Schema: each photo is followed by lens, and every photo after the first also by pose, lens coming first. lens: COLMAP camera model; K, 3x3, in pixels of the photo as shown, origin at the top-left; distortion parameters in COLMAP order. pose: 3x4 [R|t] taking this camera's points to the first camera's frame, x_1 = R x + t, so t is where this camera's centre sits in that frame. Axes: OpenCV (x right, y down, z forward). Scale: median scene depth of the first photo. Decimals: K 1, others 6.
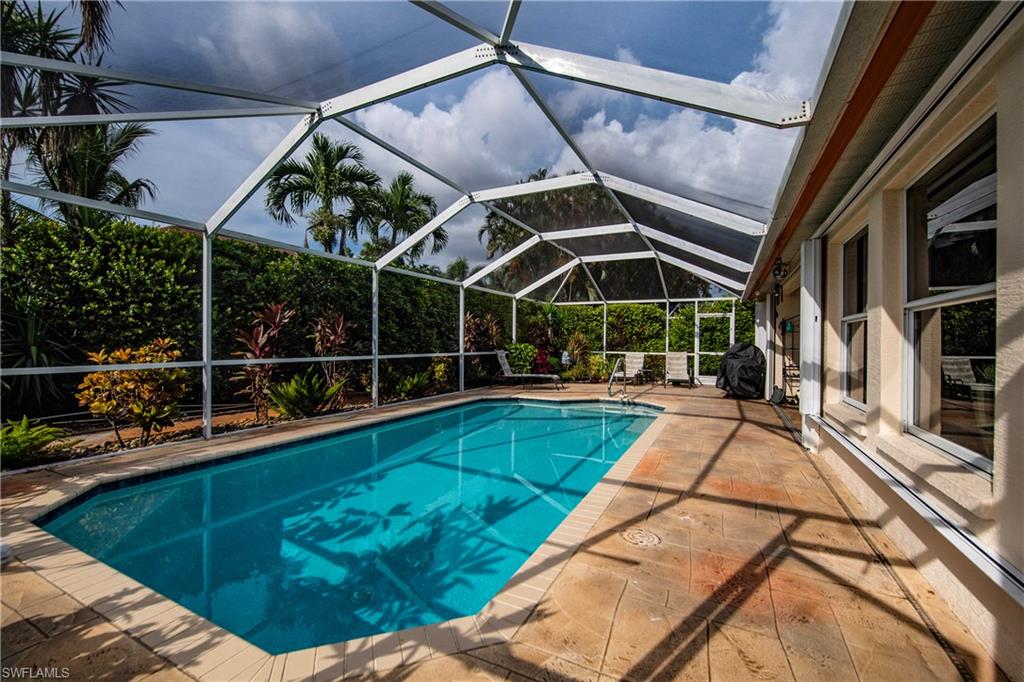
lens RADIAL K [[430.3, 0, 509.6], [0, 430.3, 344.4], [0, 0, 1]] dist [-0.018432, -0.000231]
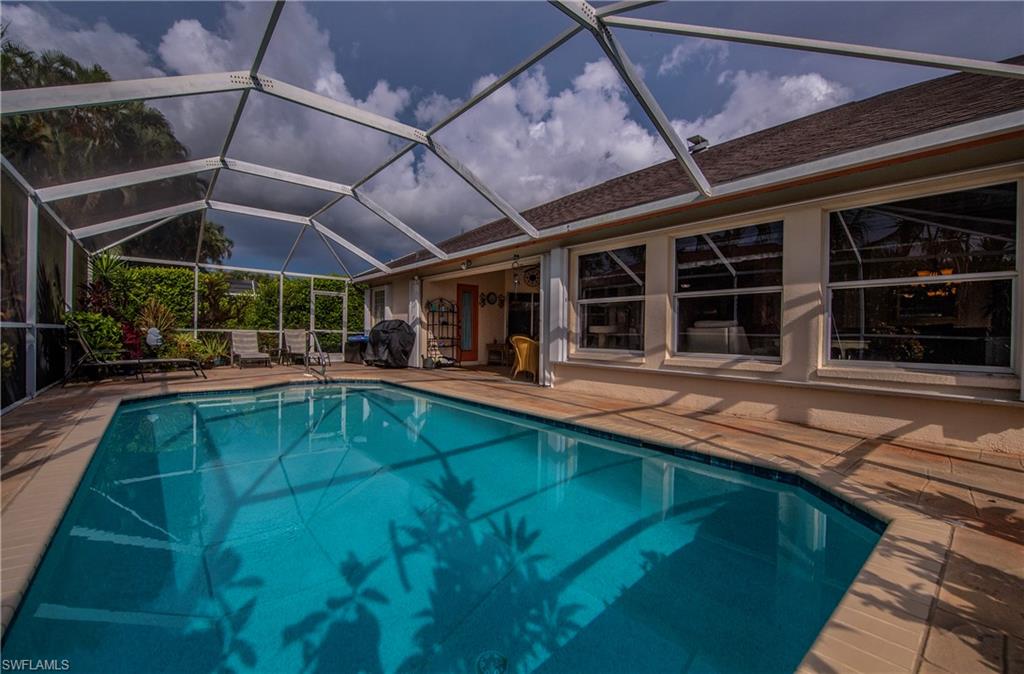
lens RADIAL K [[427.1, 0, 507.7], [0, 427.1, 333.5], [0, 0, 1]] dist [-0.017462, -0.000234]
pose [[0.397413, -0.000694, 0.917640, -1.972652], [-0.006227, 0.999975, 0.003452, 0.145069], [-0.917619, -0.007086, 0.397399, 1.404465]]
